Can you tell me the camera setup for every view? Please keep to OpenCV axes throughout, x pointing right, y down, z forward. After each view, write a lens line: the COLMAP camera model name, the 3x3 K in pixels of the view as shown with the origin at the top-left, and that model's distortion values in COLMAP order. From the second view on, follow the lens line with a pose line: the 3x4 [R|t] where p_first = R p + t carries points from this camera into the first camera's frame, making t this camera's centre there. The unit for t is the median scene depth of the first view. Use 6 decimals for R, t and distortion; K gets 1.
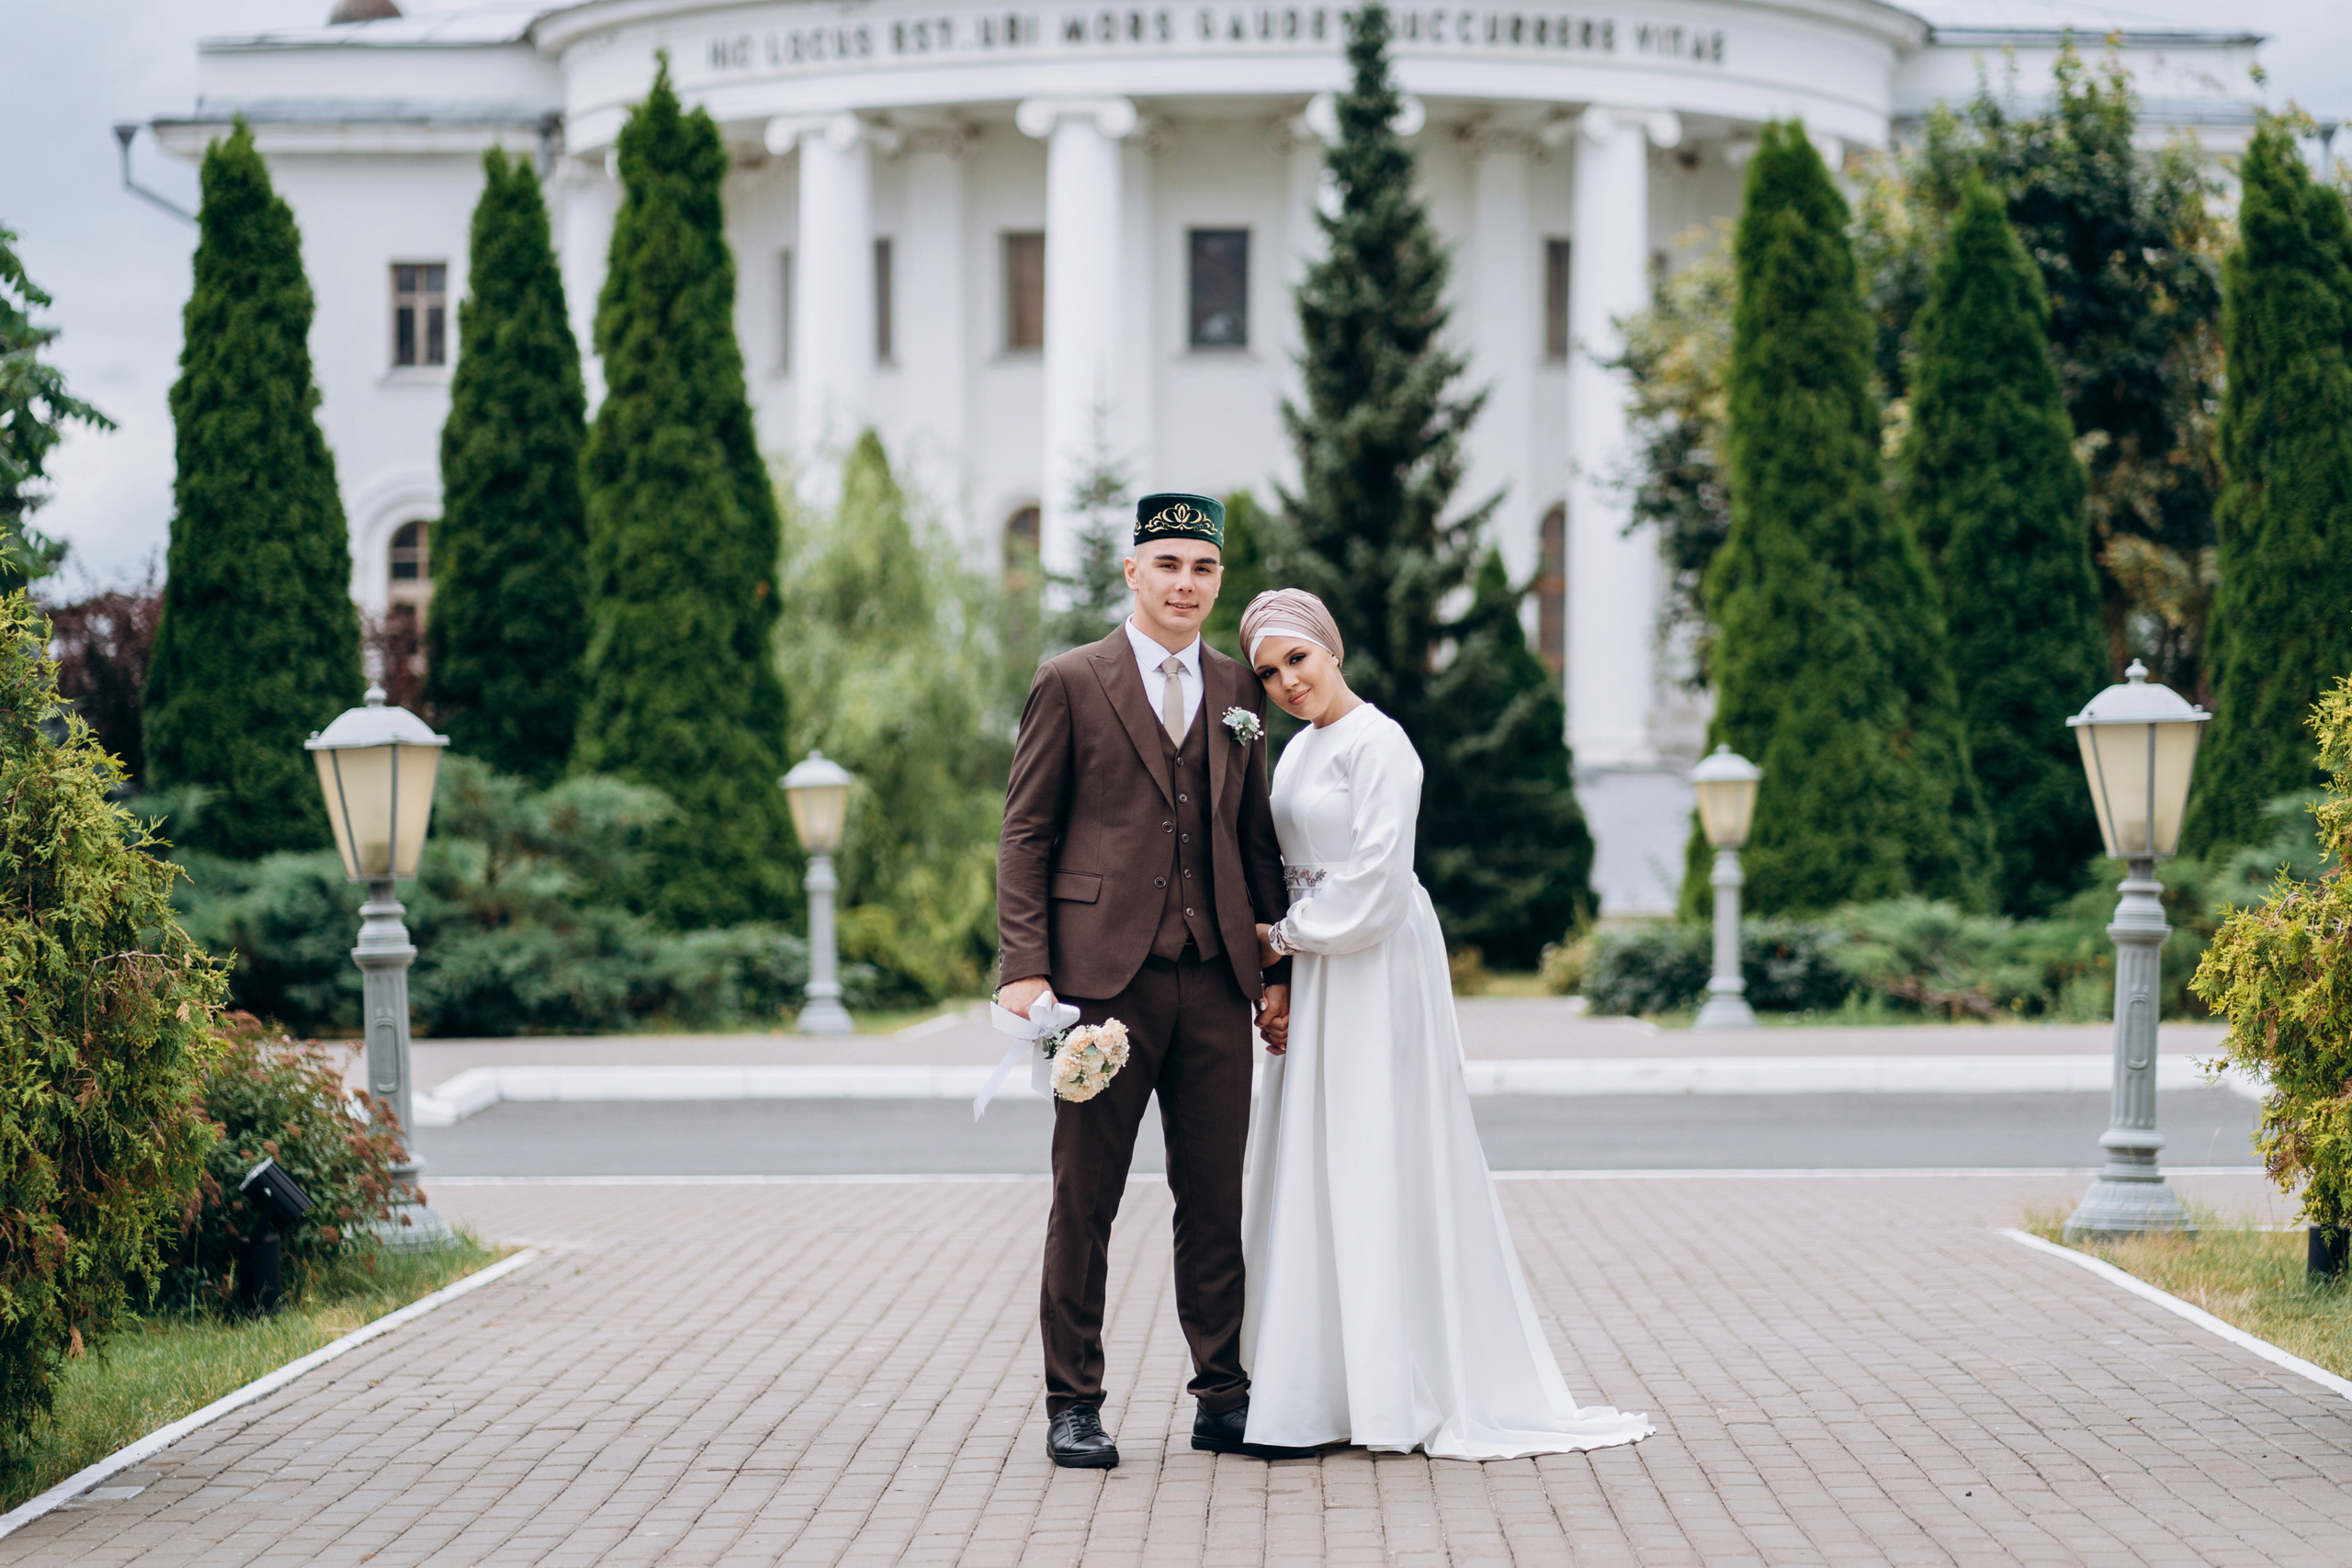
lens RADIAL K [[5772.6, 0, 1176.0], [0, 5772.6, 784.0], [0, 0, 1]] dist [-0.005918, -1.281124]
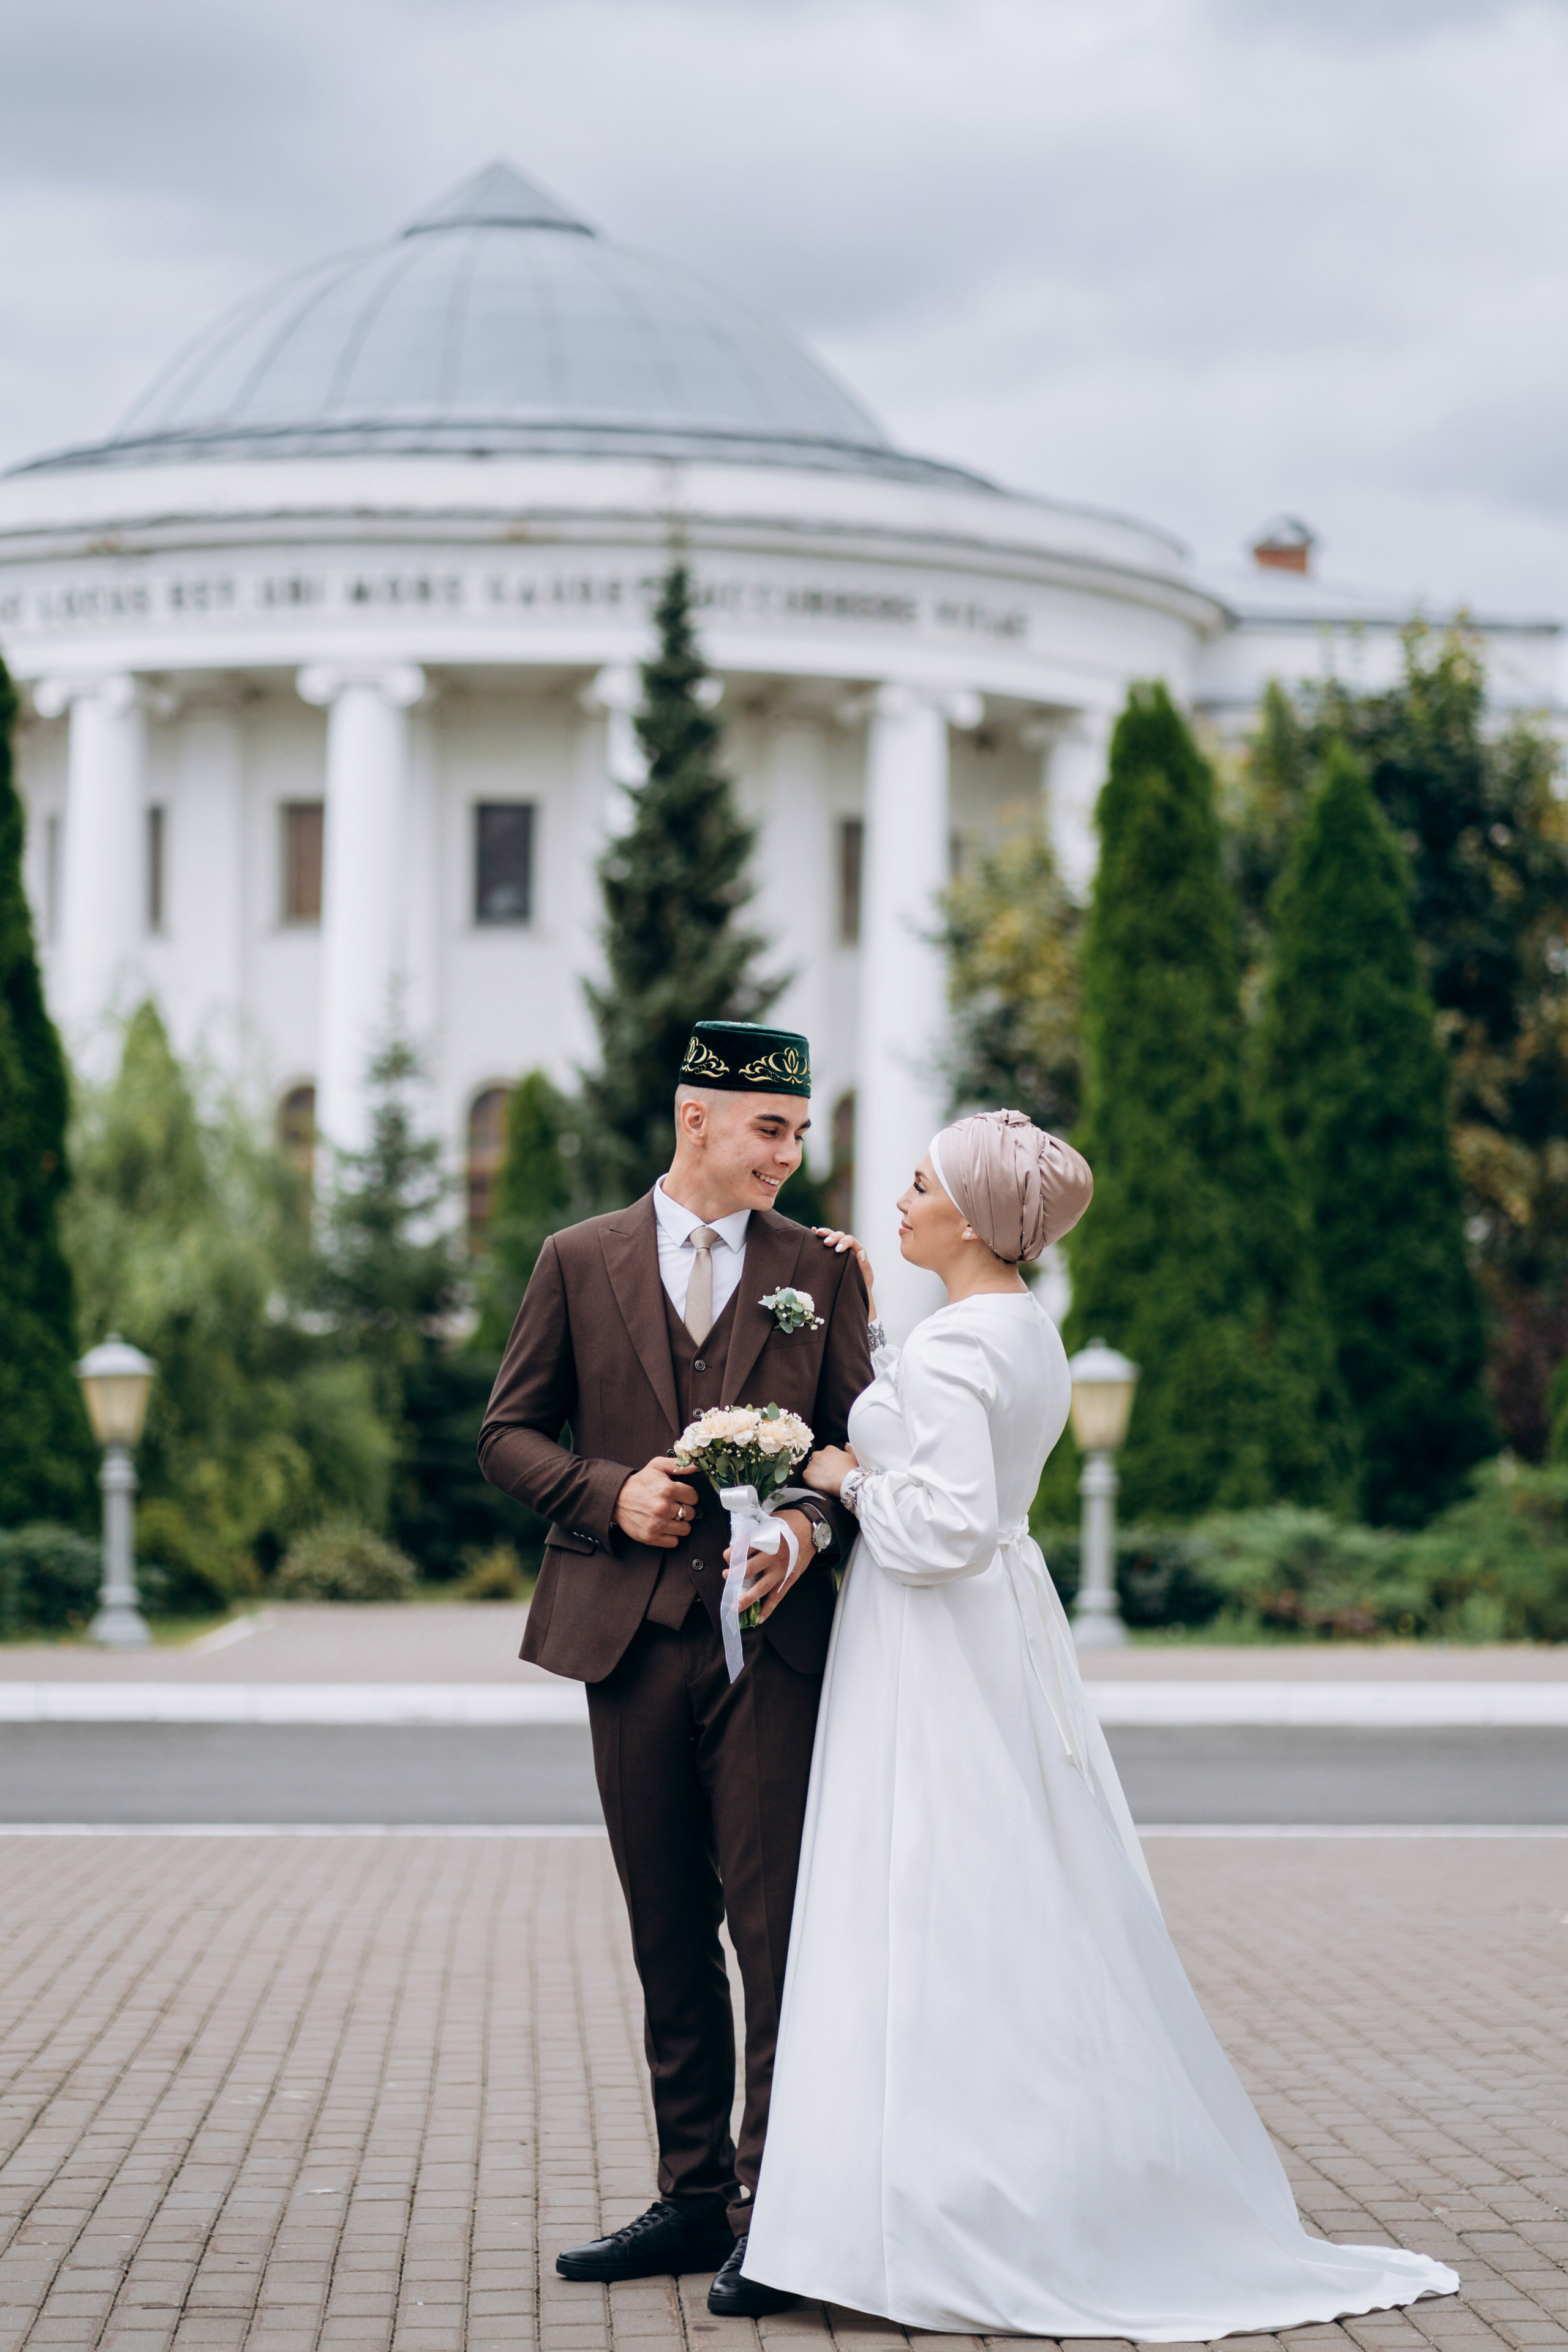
lens RADIAL K [[5667.3, 0, 784.0], [0, 5667.3, 1176.0], [0, 0, 1]] dist [0.177336, -3.612269]
pose [[0.997624, 0.014542, 0.067346, -0.014499], [-0.012216, 0.999319, -0.034831, -0.000784], [-0.067806, 0.033925, 0.997122, 0.075565]]
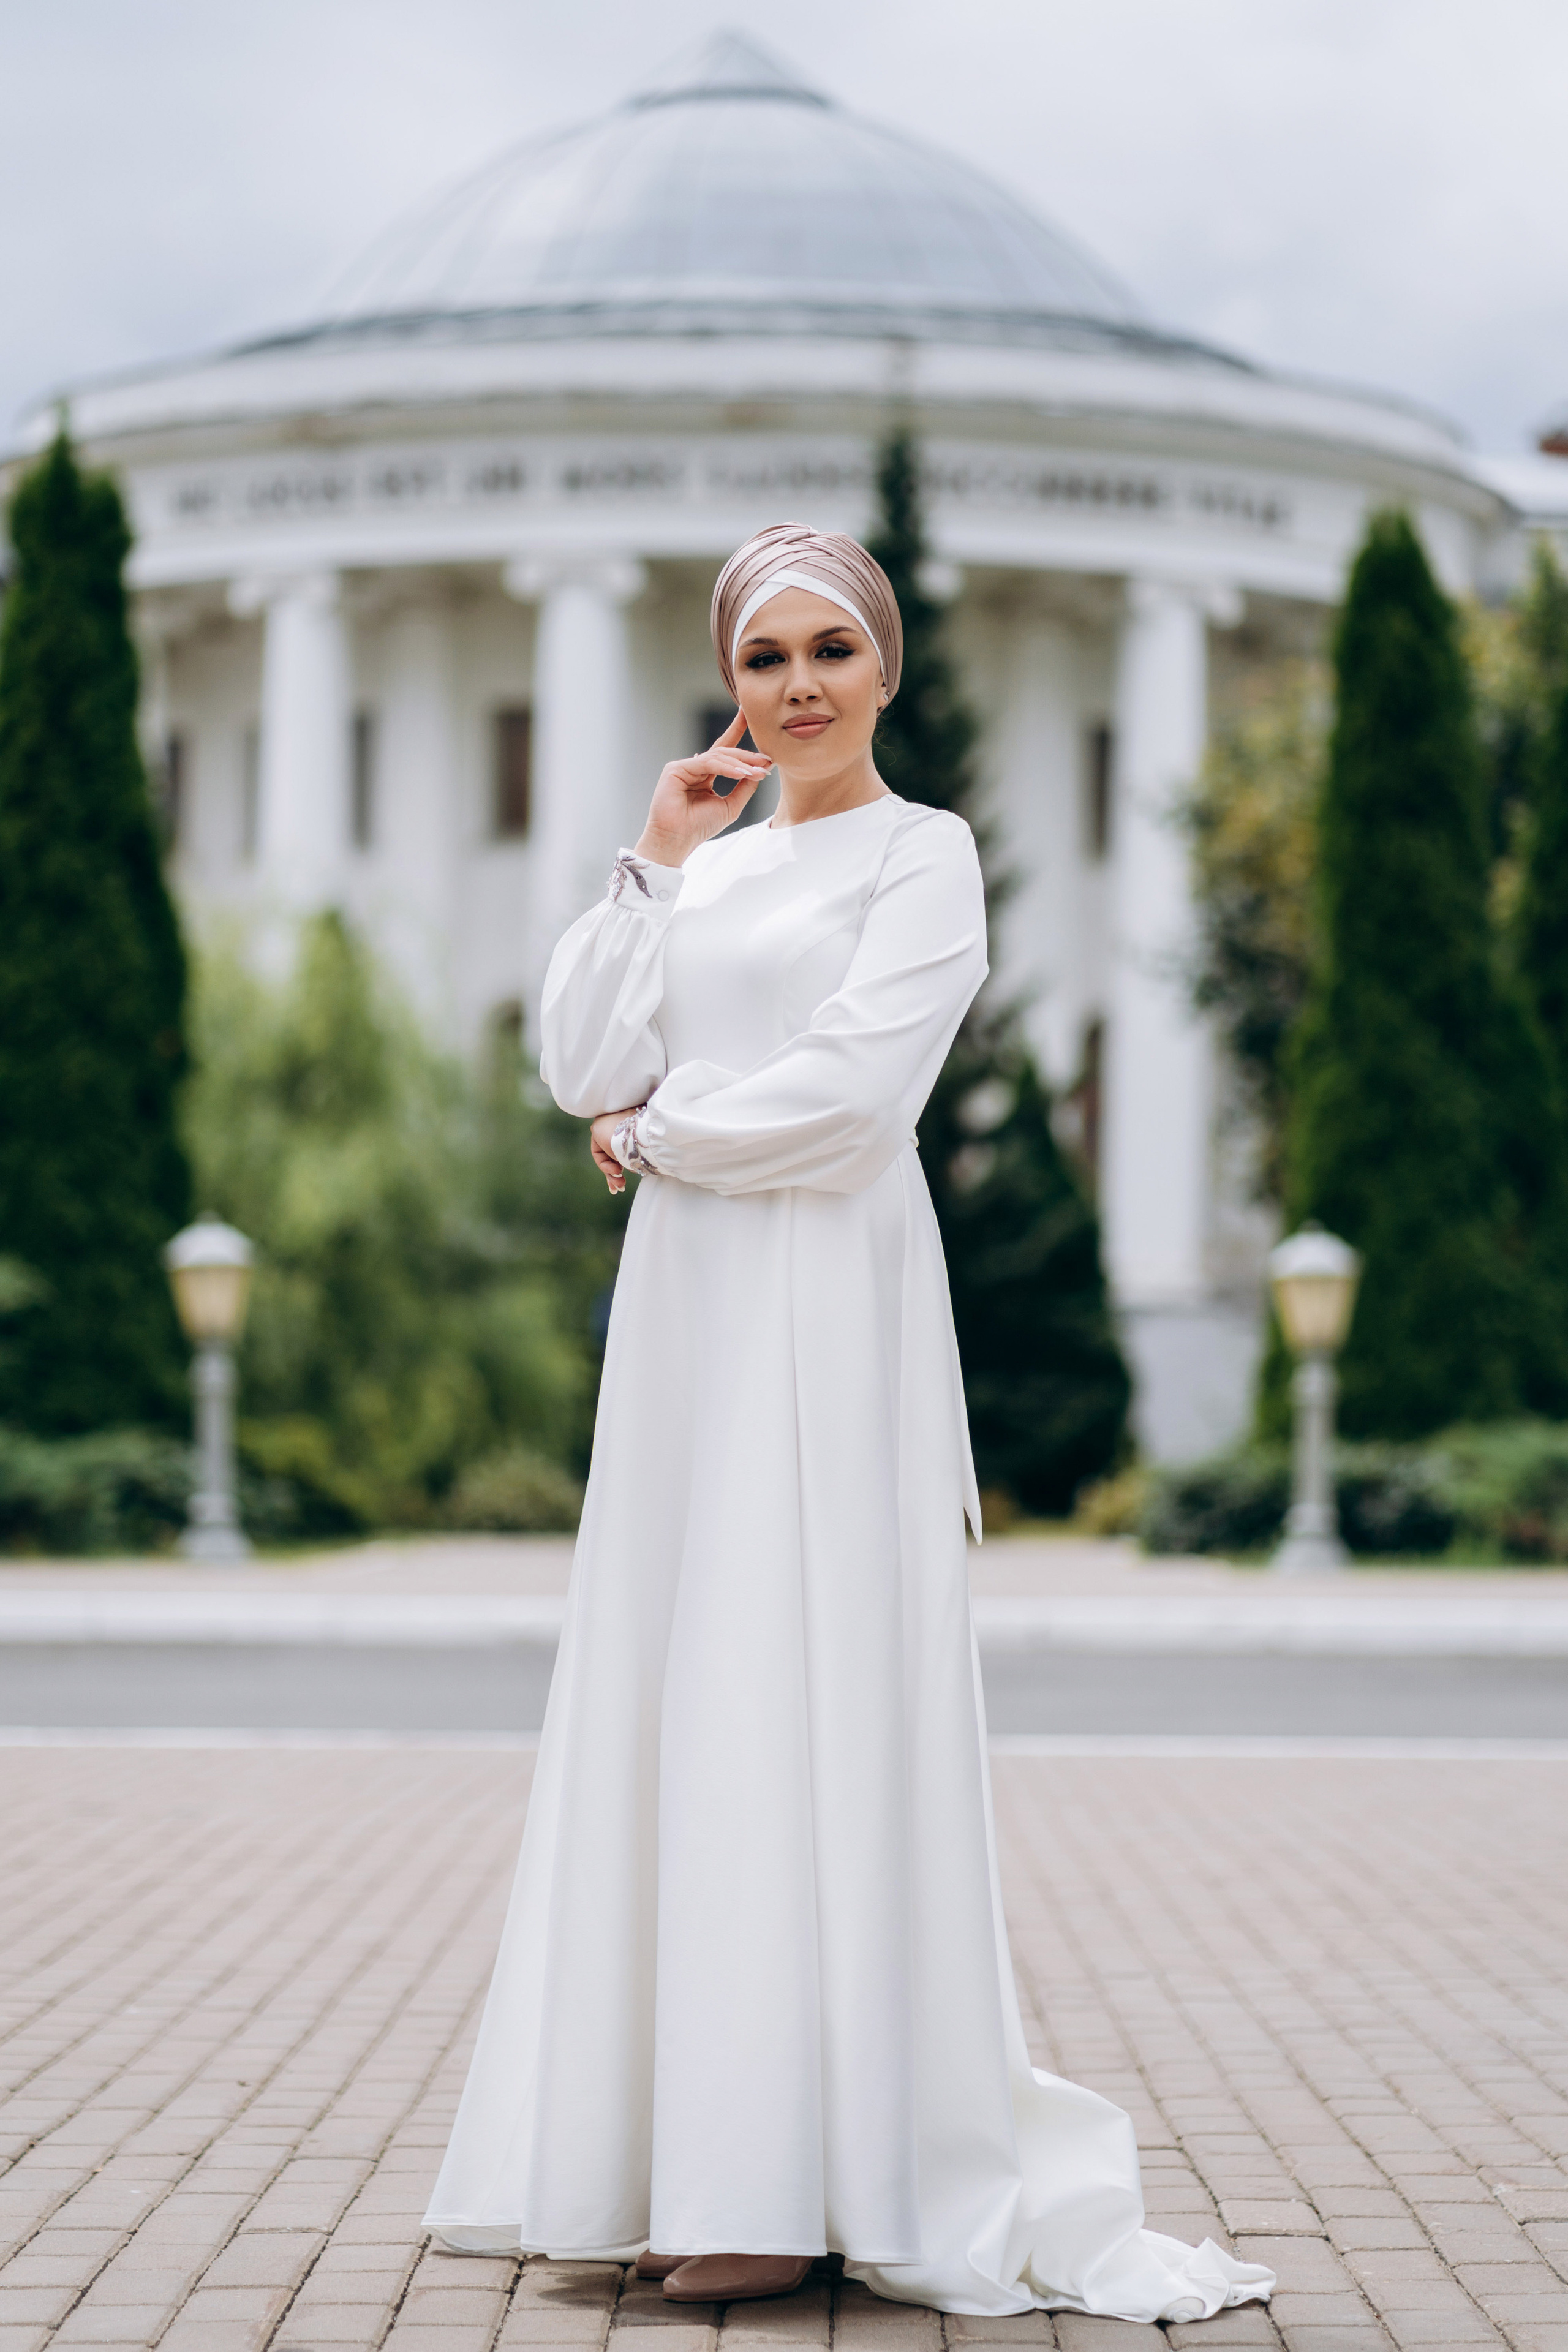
lens RADIAL K [[5773.2, 0, 784.0], [0, 5773.2, 1176.0], [0, 0, 1]] dist [-0.005918, -1.281124]
pose [[0.999766, 0.016179, 0.014367, 0.006235], [-0.015717, 0.999375, -0.031674, 0.010683], [-0.014871, 0.031440, 0.999395, 0.148285]]
